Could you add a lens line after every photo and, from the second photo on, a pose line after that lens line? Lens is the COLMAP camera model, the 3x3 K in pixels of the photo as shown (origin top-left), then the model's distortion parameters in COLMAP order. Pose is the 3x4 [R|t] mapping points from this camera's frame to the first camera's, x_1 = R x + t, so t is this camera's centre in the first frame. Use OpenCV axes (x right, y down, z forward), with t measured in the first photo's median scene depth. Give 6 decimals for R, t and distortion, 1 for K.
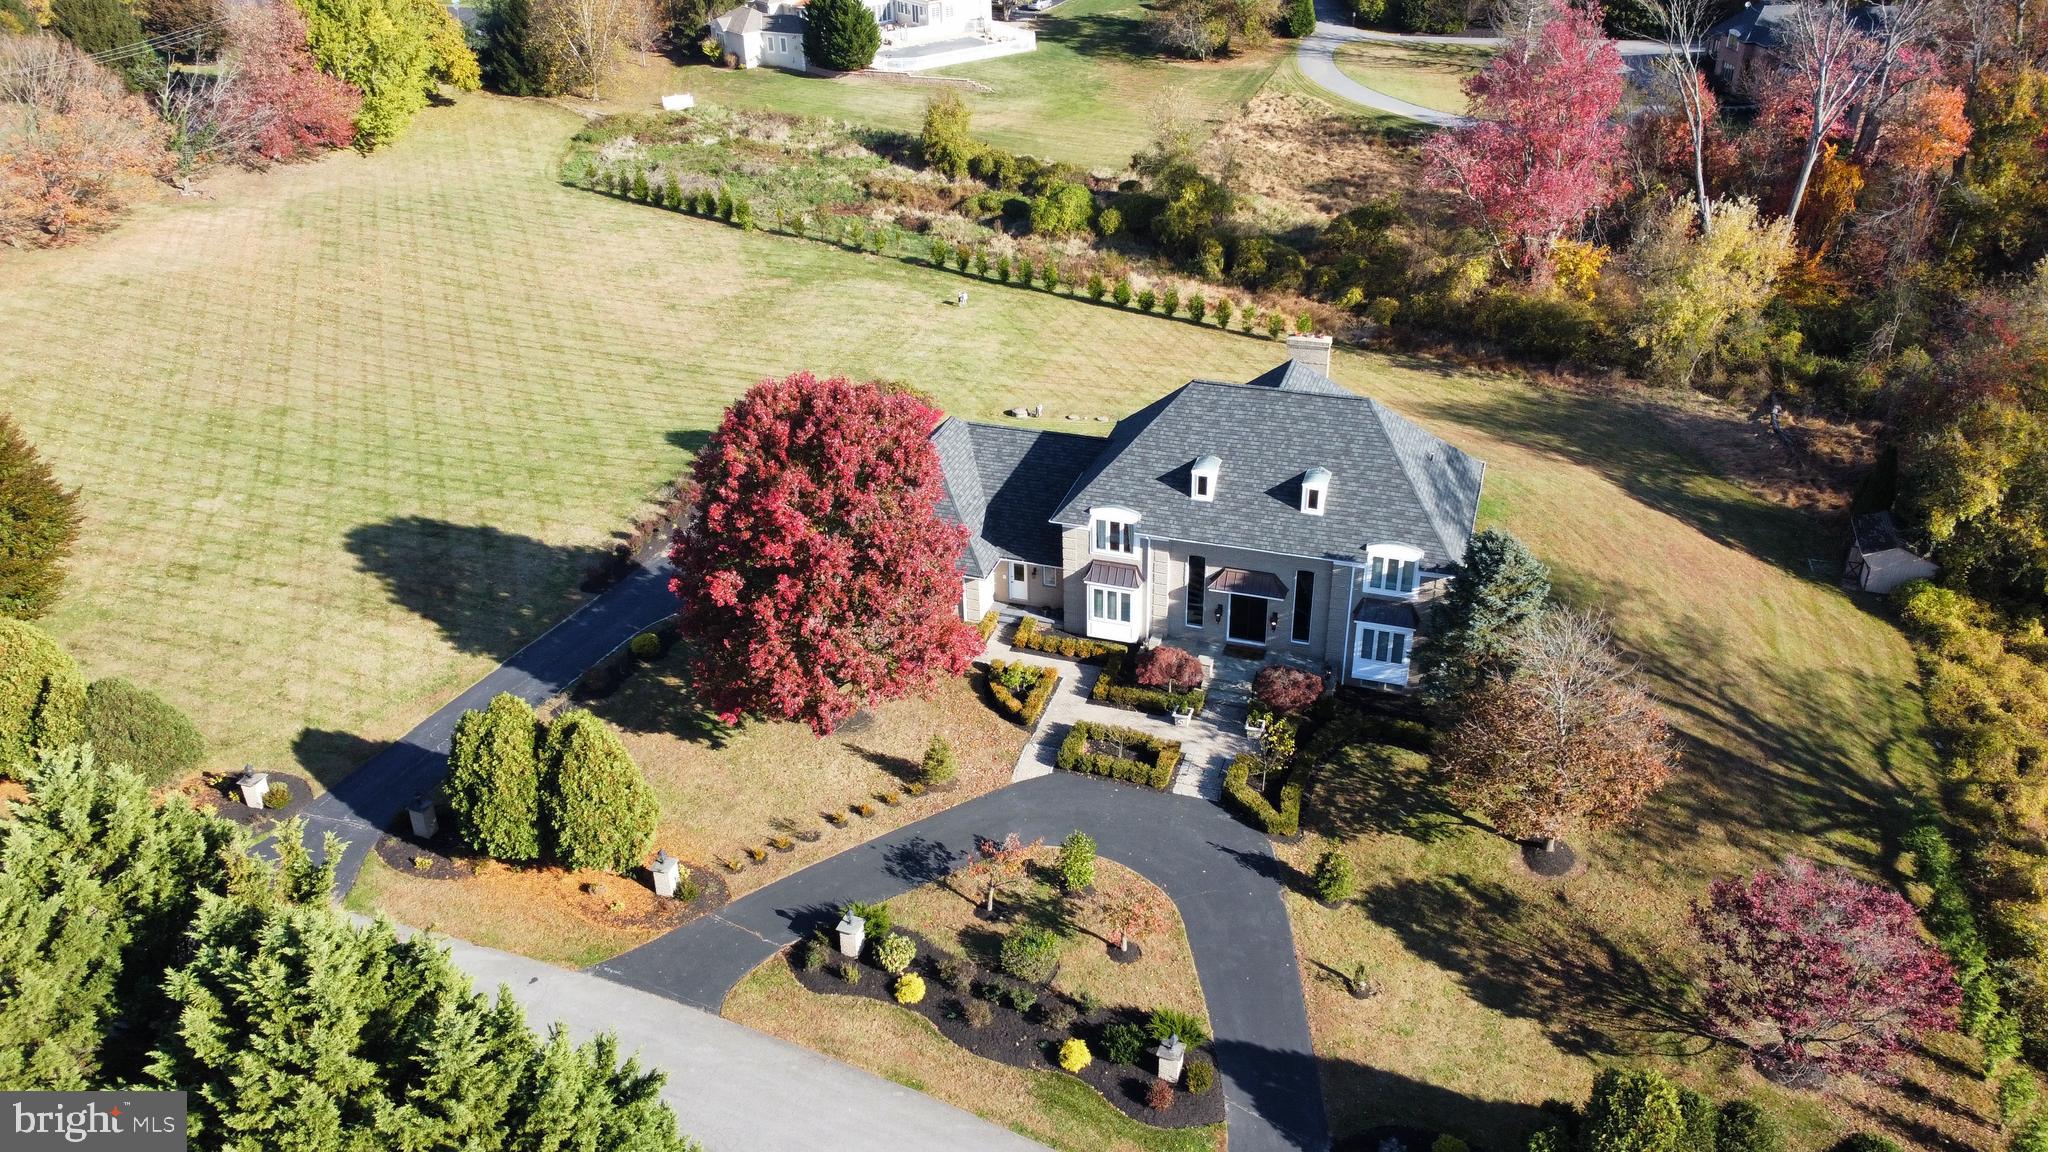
lens RADIAL K [[1495.1, 0, 1031.8], [0, 1495.1, 630.2], [0, 0, 1]] dist [0.033206, -0.002392]
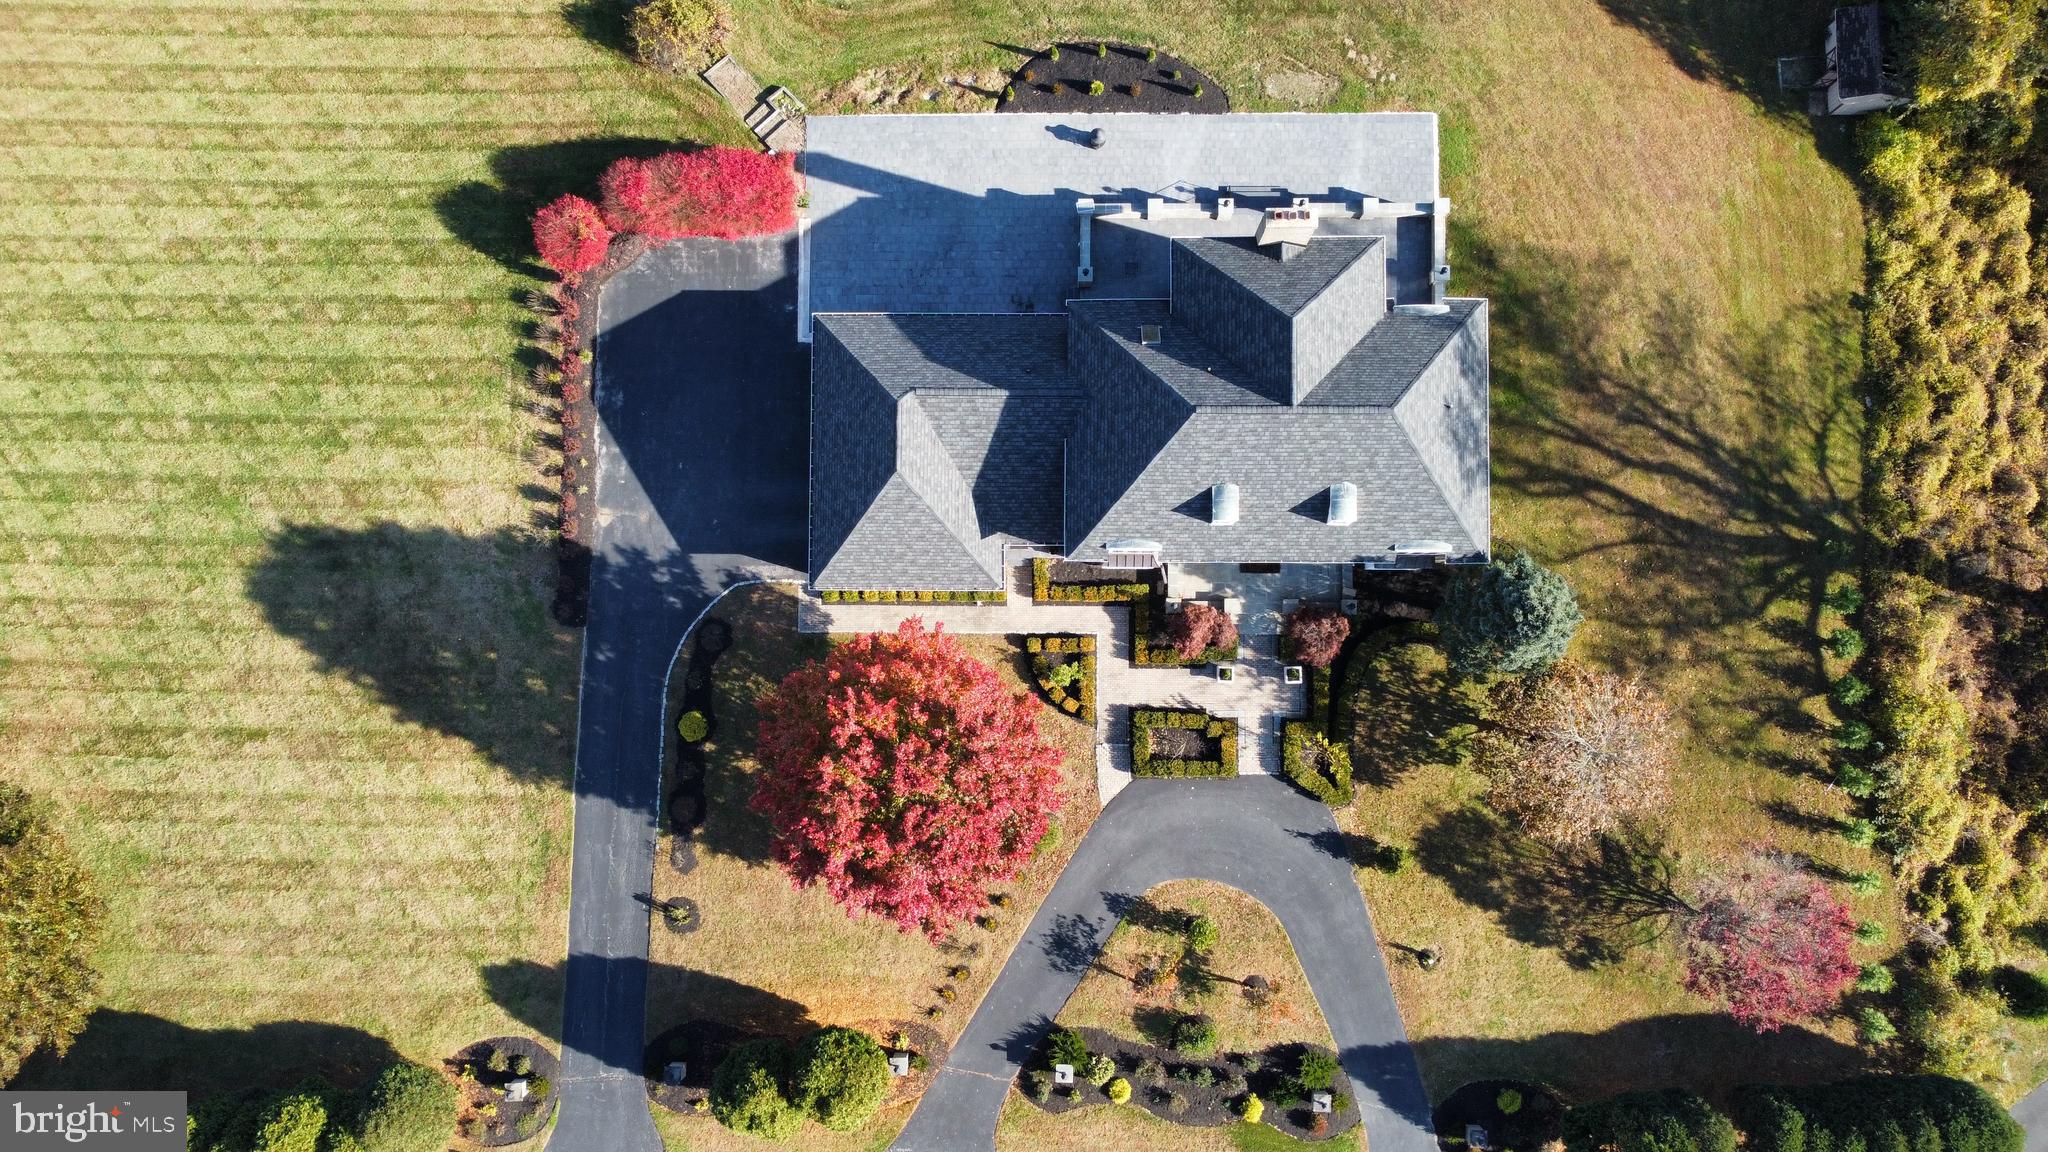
lens RADIAL K [[1529.7, 0, 1024.0], [0, 1529.7, 576.0], [0, 0, 1]] dist [0.003600, -0.007596]
pose [[0.950949, -0.309036, 0.013864, -0.033759], [0.170641, 0.561416, 0.809749, -0.971900], [-0.258025, -0.767665, 0.586612, 0.480688]]
